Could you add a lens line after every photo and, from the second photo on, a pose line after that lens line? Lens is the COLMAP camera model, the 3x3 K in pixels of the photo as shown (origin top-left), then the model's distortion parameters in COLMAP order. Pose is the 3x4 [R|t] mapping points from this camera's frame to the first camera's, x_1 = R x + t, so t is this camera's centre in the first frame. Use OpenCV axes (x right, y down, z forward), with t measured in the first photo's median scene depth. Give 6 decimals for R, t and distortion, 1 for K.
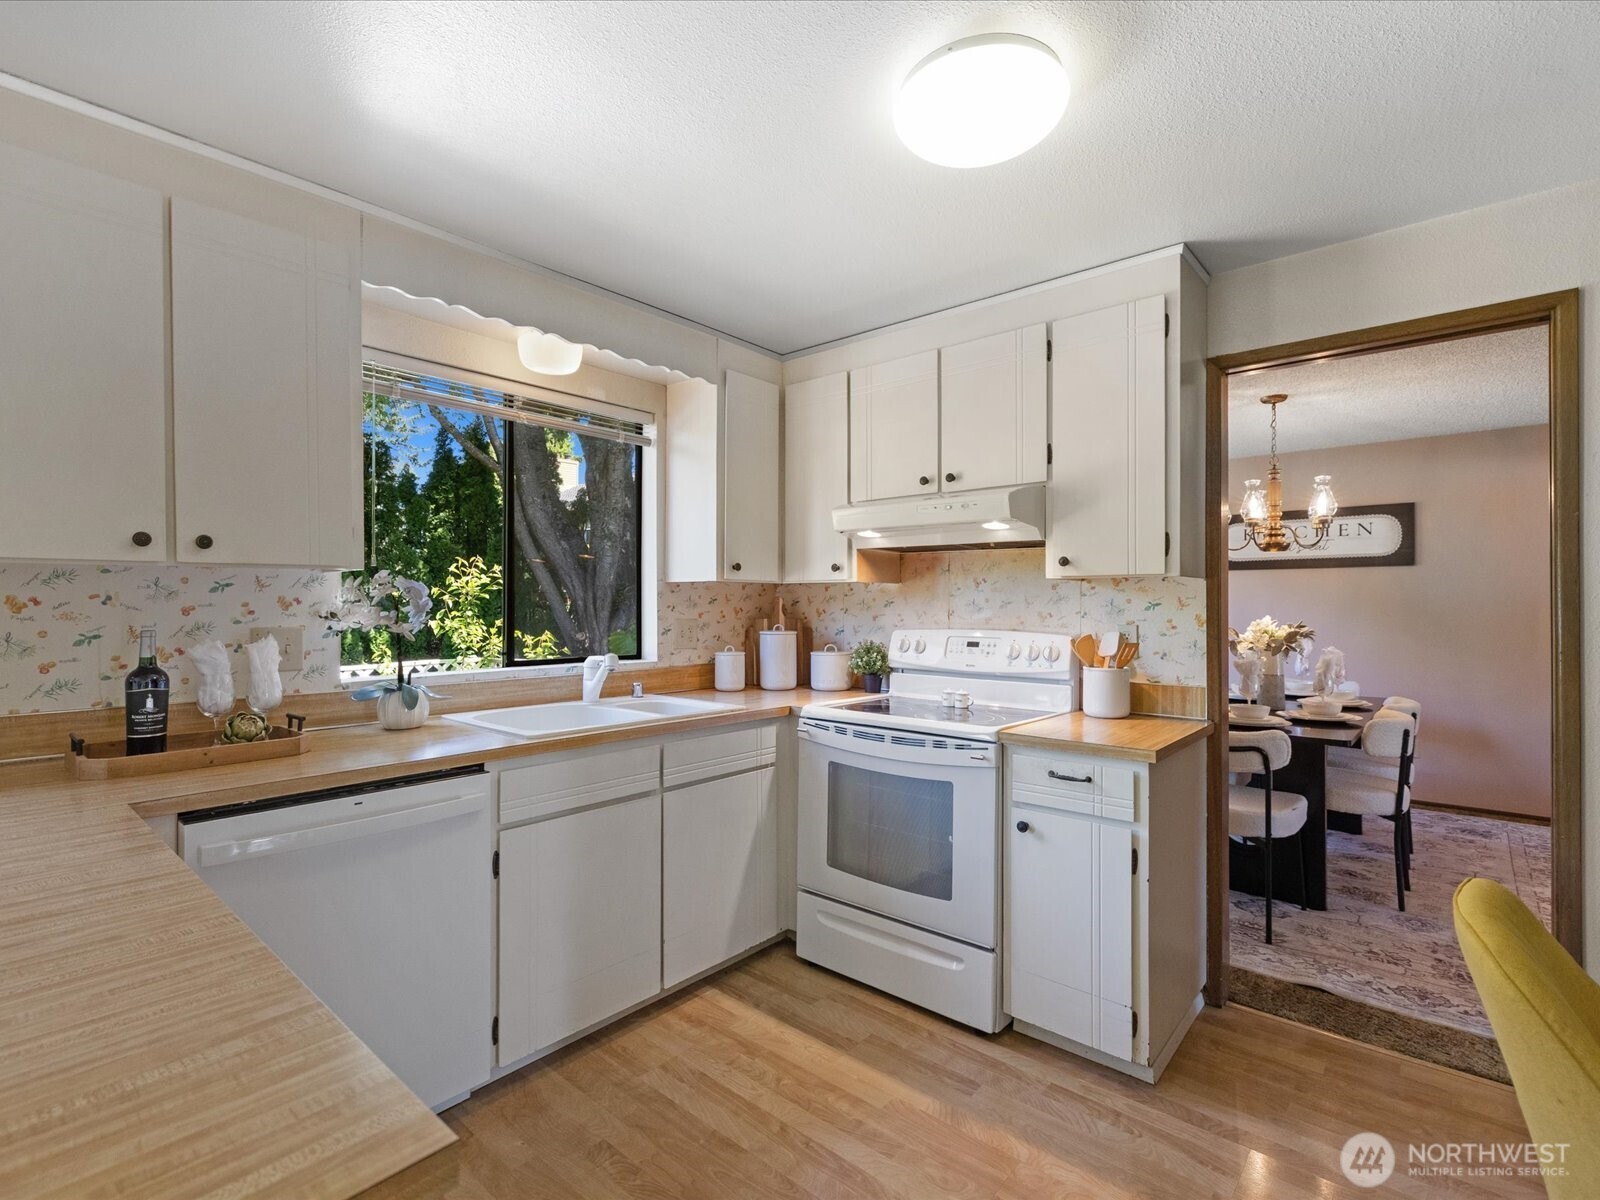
lens RADIAL K [[762.6, 0, 793.5], [0, 762.6, 601.9], [0, 0, 1]] dist [-0.000024, 0.000804]
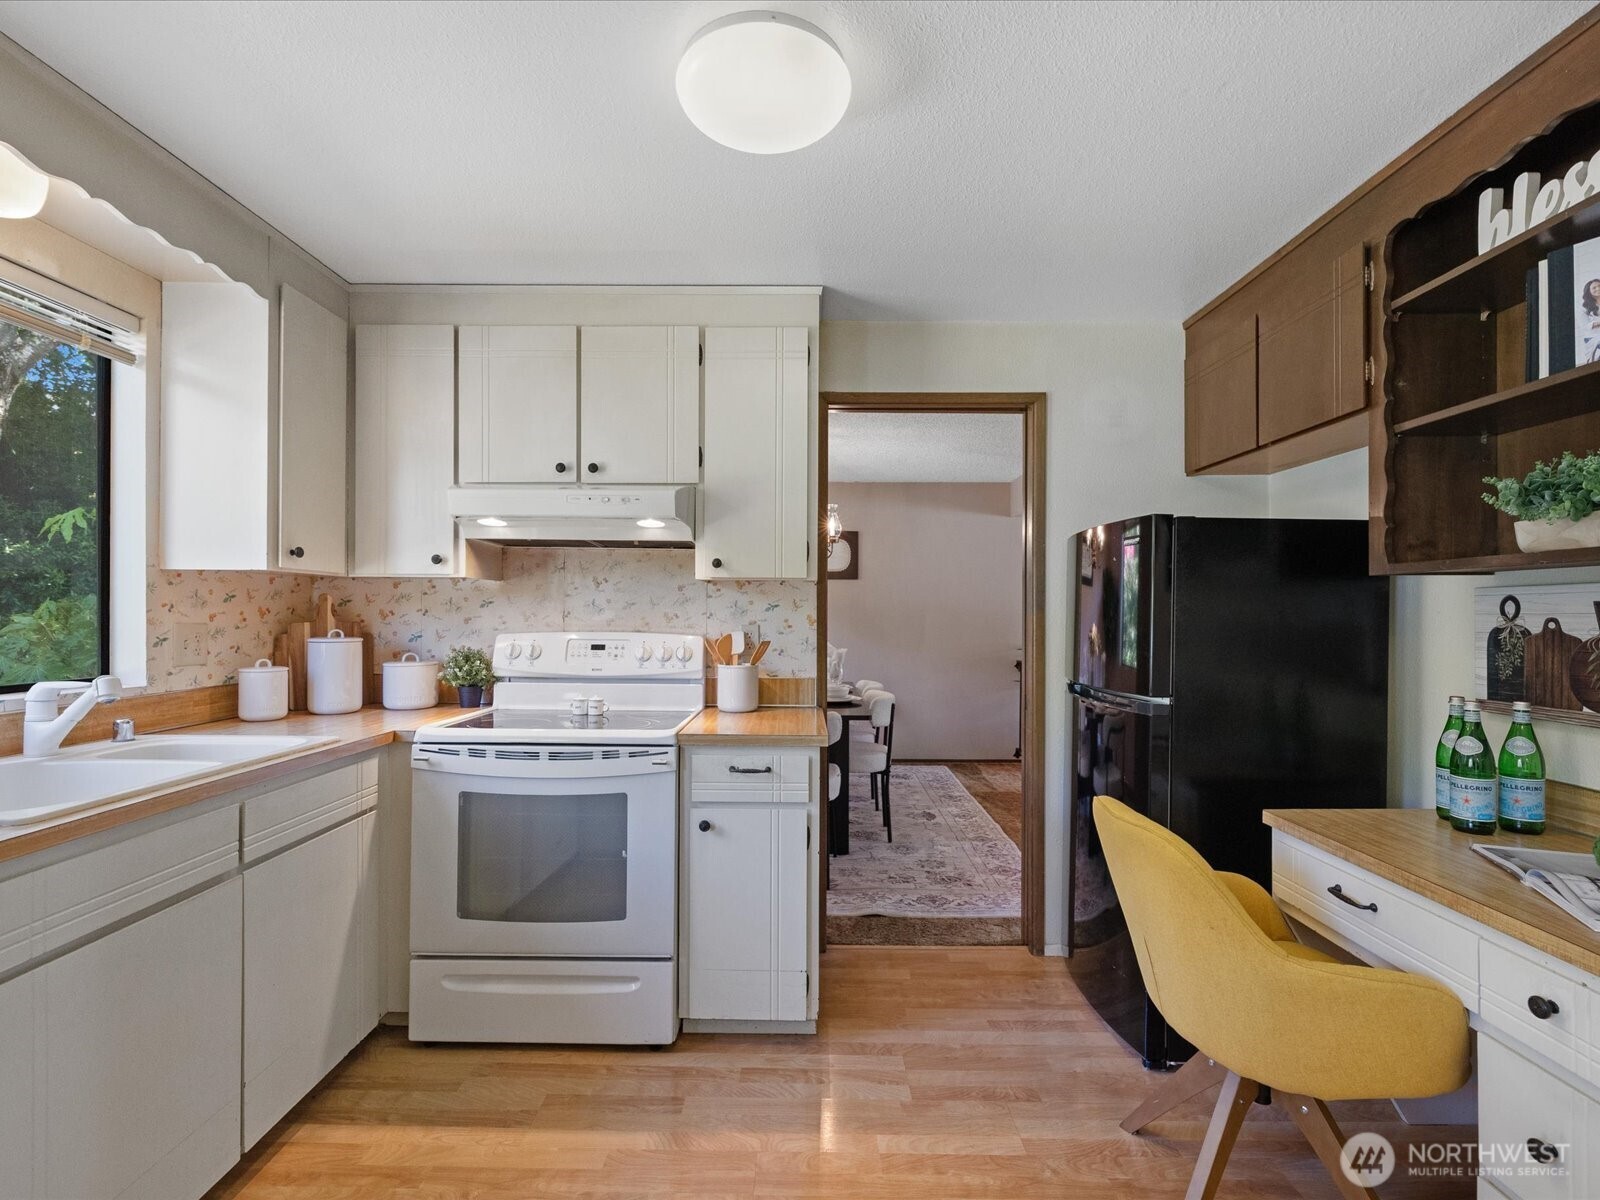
lens RADIAL K [[762.6, 0, 796.0], [0, 762.6, 613.8], [0, 0, 1]] dist [-0.000024, 0.000804]
pose [[0.762643, 0.001590, 0.646818, -0.208541], [-0.006450, 0.999966, 0.005146, 0.008330], [-0.646788, -0.008096, 0.762627, 0.130589]]
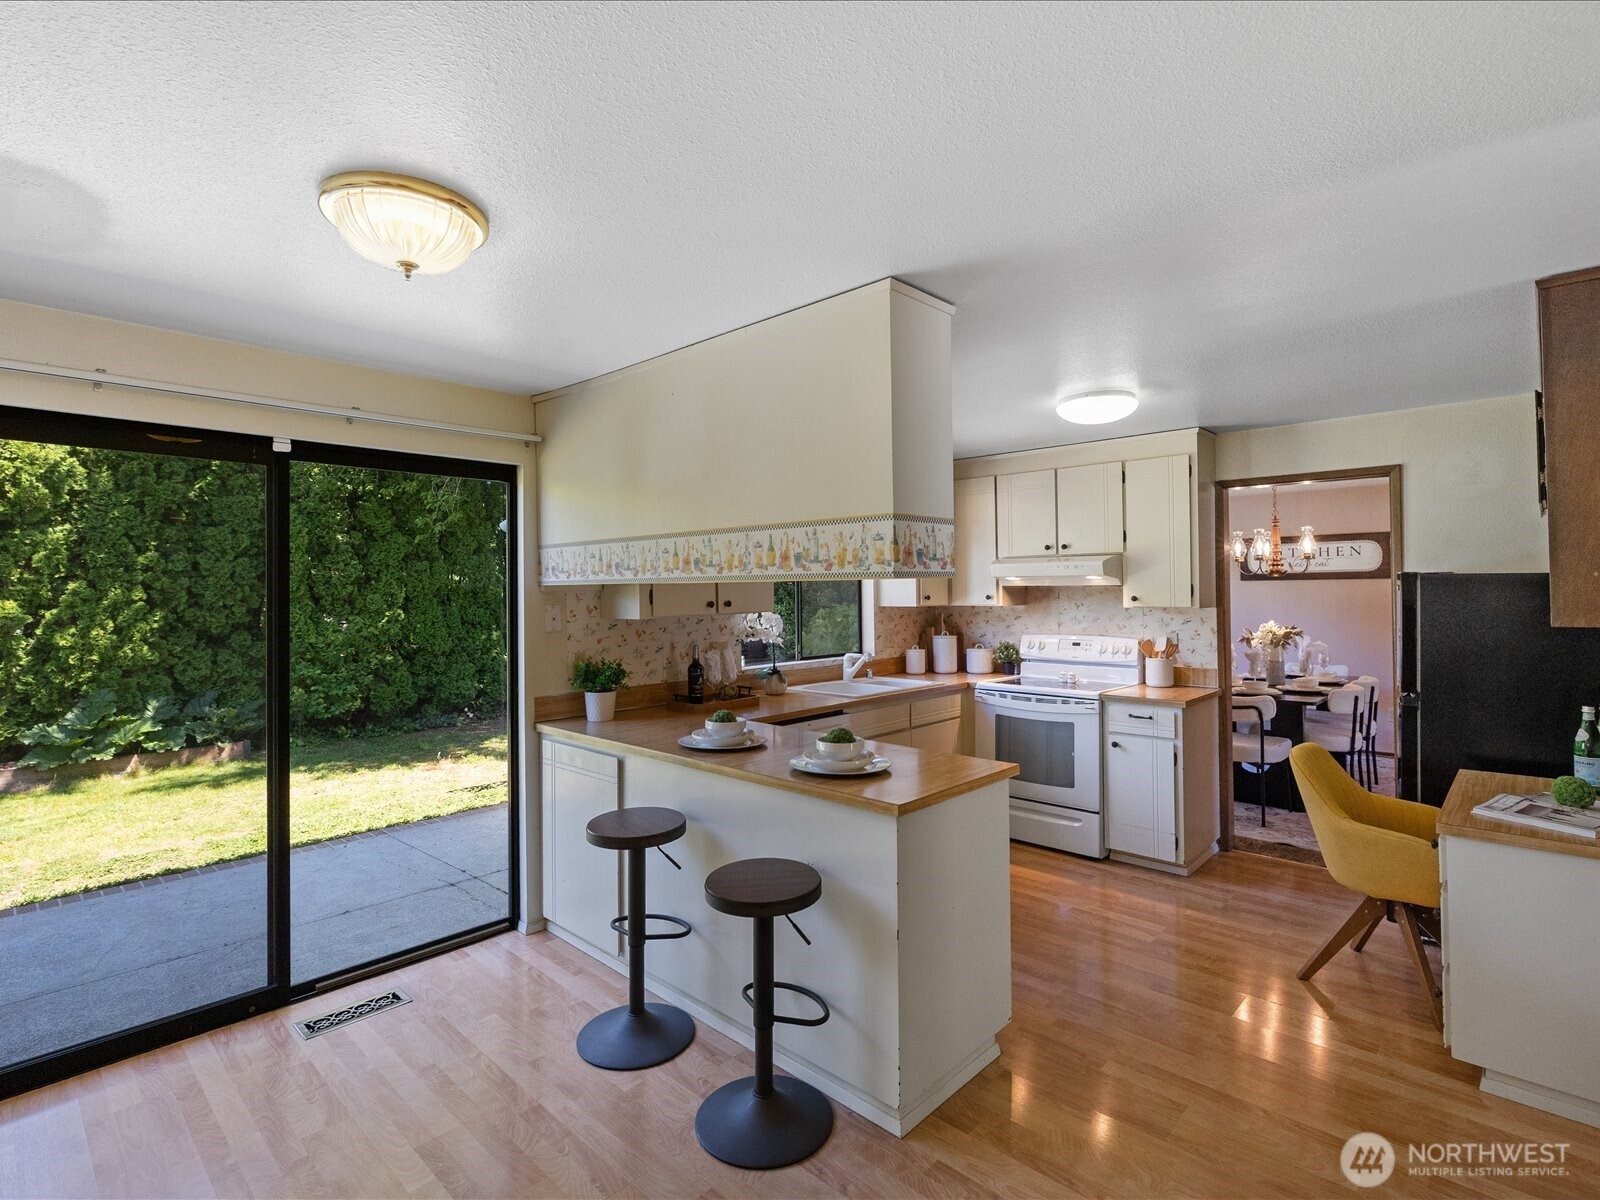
lens RADIAL K [[762.6, 0, 805.7], [0, 762.6, 585.7], [0, 0, 1]] dist [-0.000024, 0.000804]
pose [[0.998973, -0.011673, -0.043790, -0.298496], [0.011462, 0.999922, -0.005054, -0.075305], [0.043845, 0.004547, 0.999028, -0.727674]]
